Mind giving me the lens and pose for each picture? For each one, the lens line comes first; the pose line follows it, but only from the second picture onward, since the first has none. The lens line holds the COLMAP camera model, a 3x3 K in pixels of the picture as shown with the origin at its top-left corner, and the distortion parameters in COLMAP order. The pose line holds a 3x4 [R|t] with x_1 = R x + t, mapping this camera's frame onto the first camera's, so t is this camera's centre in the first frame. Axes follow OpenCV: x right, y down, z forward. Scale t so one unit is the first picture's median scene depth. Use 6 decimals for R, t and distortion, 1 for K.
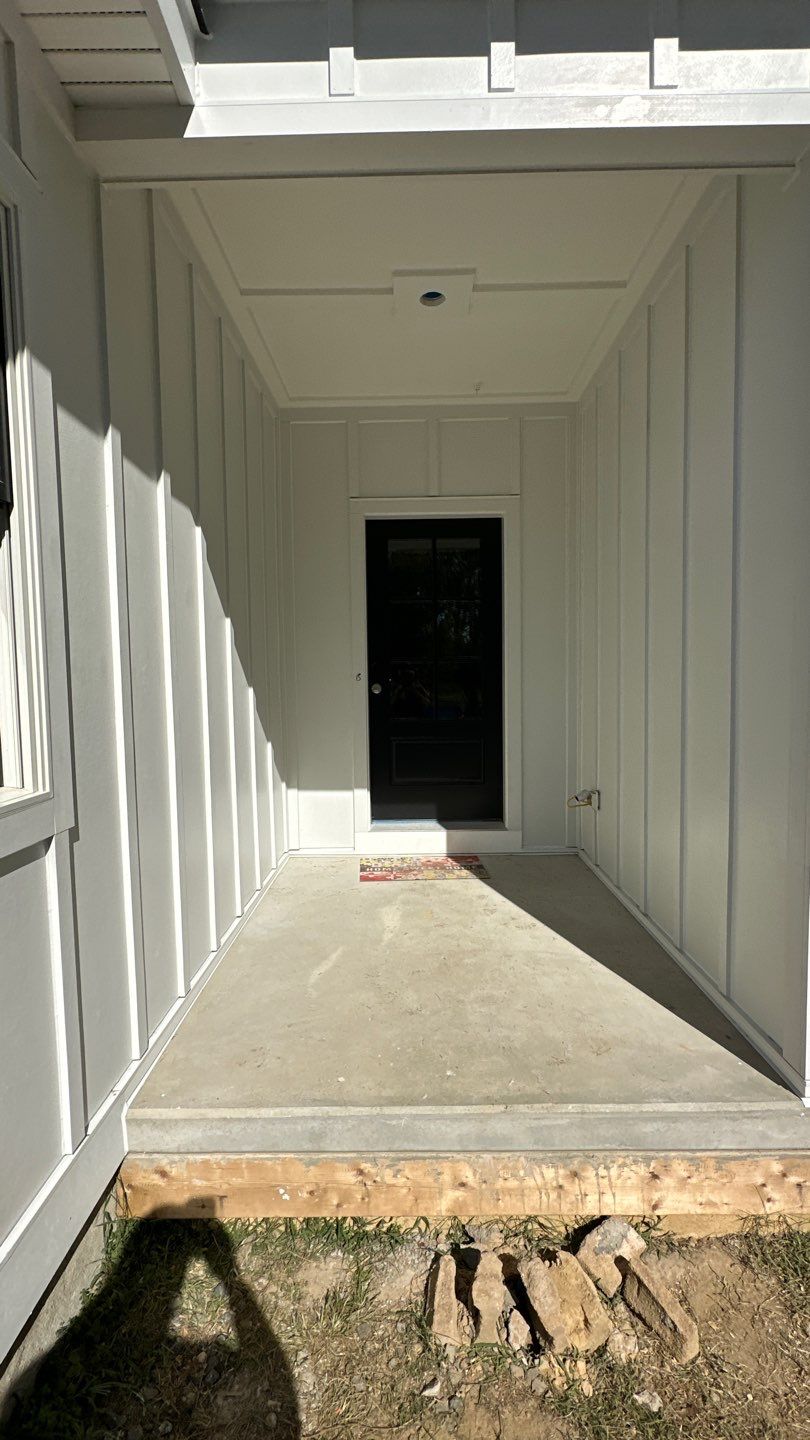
lens RADIAL K [[668.9, 0, 399.5], [0, 668.9, 720.2], [0, 0, 1]] dist [-0.002938, 0.000719]
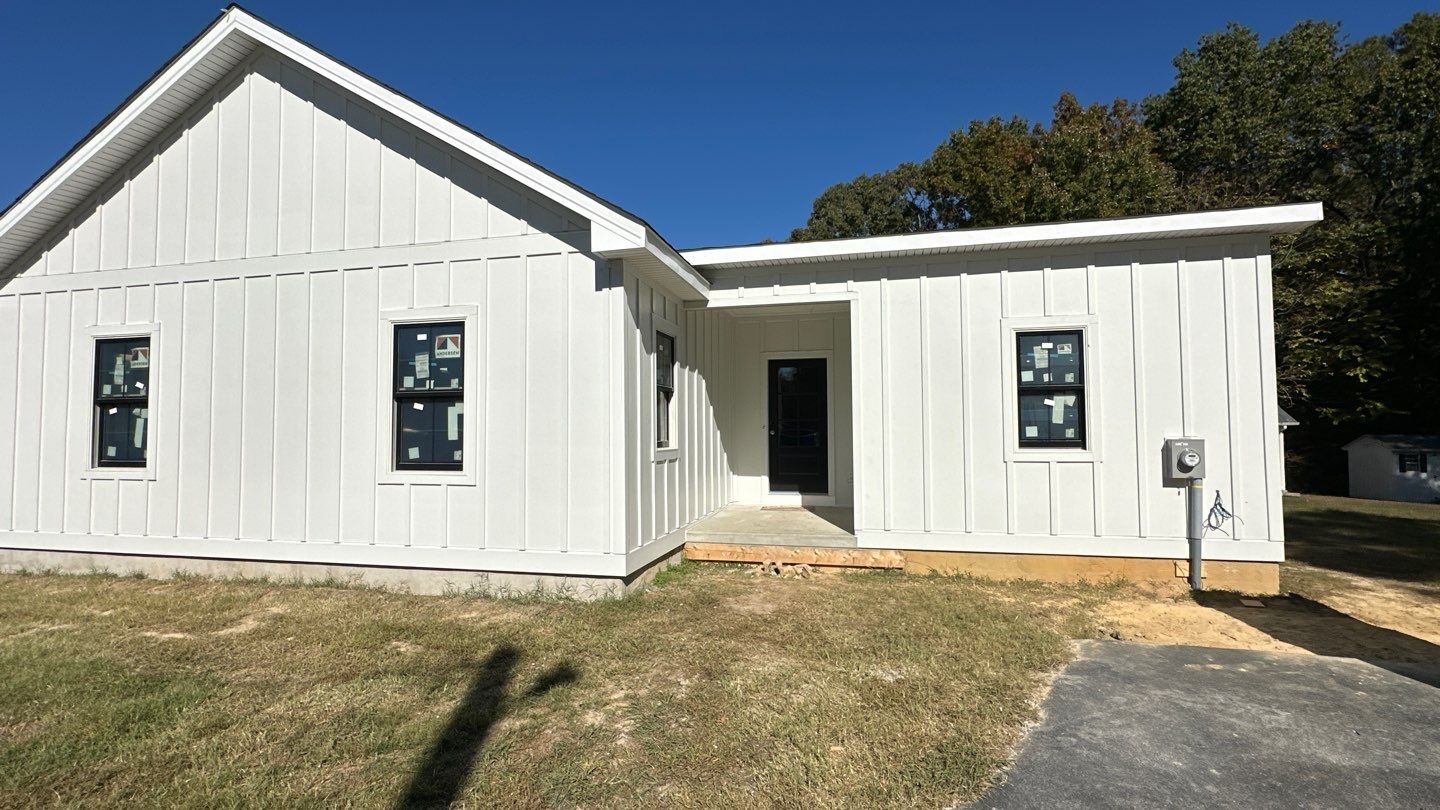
lens RADIAL K [[668.9, 0, 708.2], [0, 668.9, 405.1], [0, 0, 1]] dist [-0.002938, 0.000719]
pose [[0.972373, -0.000725, -0.233430, 0.299920], [-0.023975, 0.994397, -0.102959, 0.105947], [0.232197, 0.105711, 0.966907, -1.333373]]
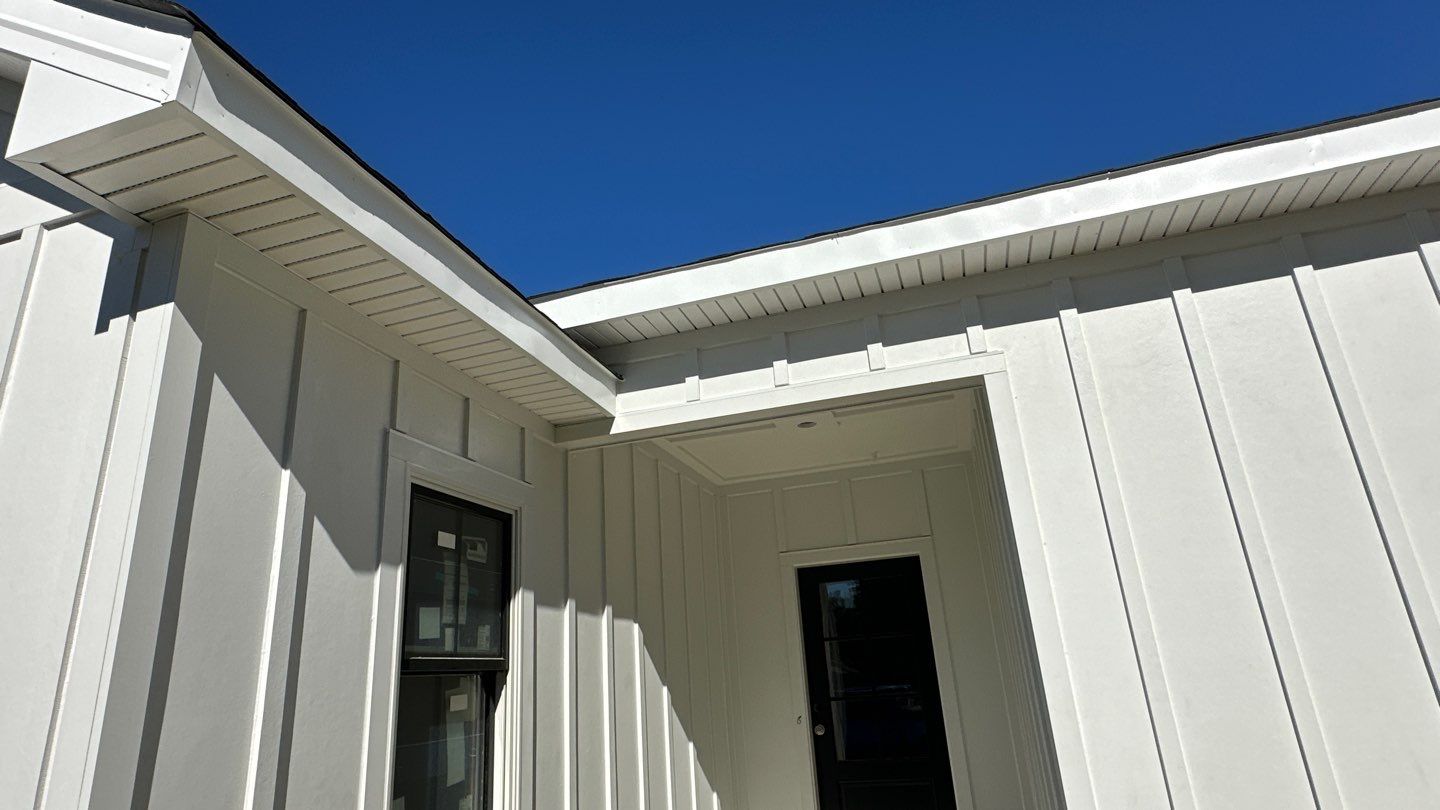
lens RADIAL K [[797.1, 0, 728.8], [0, 797.1, 394.7], [0, 0, 1]] dist [-0.006382, 0.000485]
pose [[0.963434, -0.137613, -0.229909, 0.193951], [0.037571, 0.918942, -0.392599, -0.047811], [0.265300, 0.369605, 0.890510, -0.339207]]
